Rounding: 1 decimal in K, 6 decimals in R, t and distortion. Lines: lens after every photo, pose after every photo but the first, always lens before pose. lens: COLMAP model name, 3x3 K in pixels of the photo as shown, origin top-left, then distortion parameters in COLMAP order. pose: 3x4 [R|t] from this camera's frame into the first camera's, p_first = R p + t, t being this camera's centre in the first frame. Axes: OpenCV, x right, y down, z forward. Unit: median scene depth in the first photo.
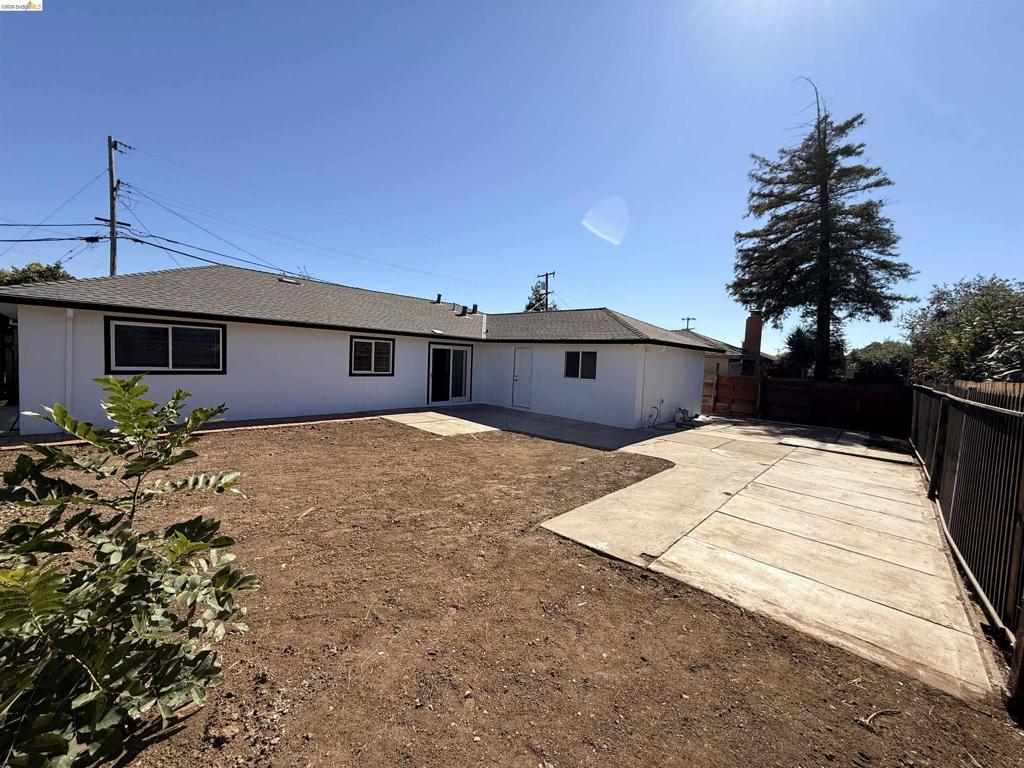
lens RADIAL K [[406.6, 0, 510.1], [0, 406.6, 383.4], [0, 0, 1]] dist [0.001704, -0.001350]
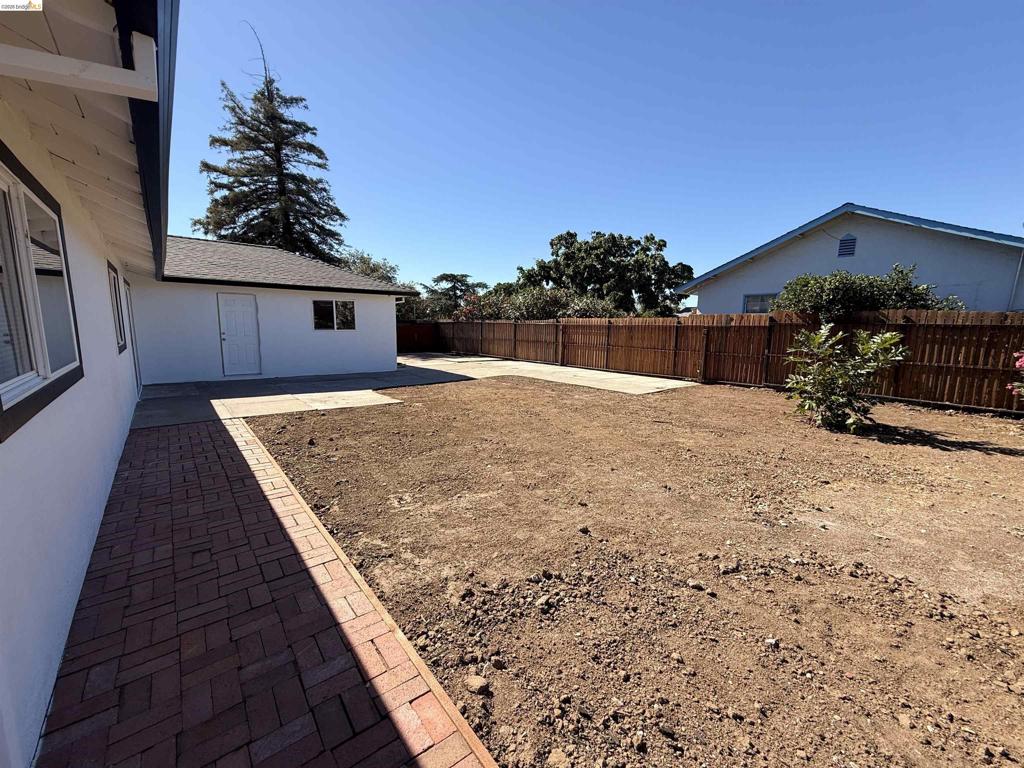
lens RADIAL K [[406.6, 0, 510.8], [0, 406.6, 381.4], [0, 0, 1]] dist [0.001704, -0.001350]
pose [[0.118024, -0.183315, 0.975944, -1.561557], [0.047807, 0.982722, 0.178807, -0.095998], [-0.991859, 0.025553, 0.124749, 1.051675]]
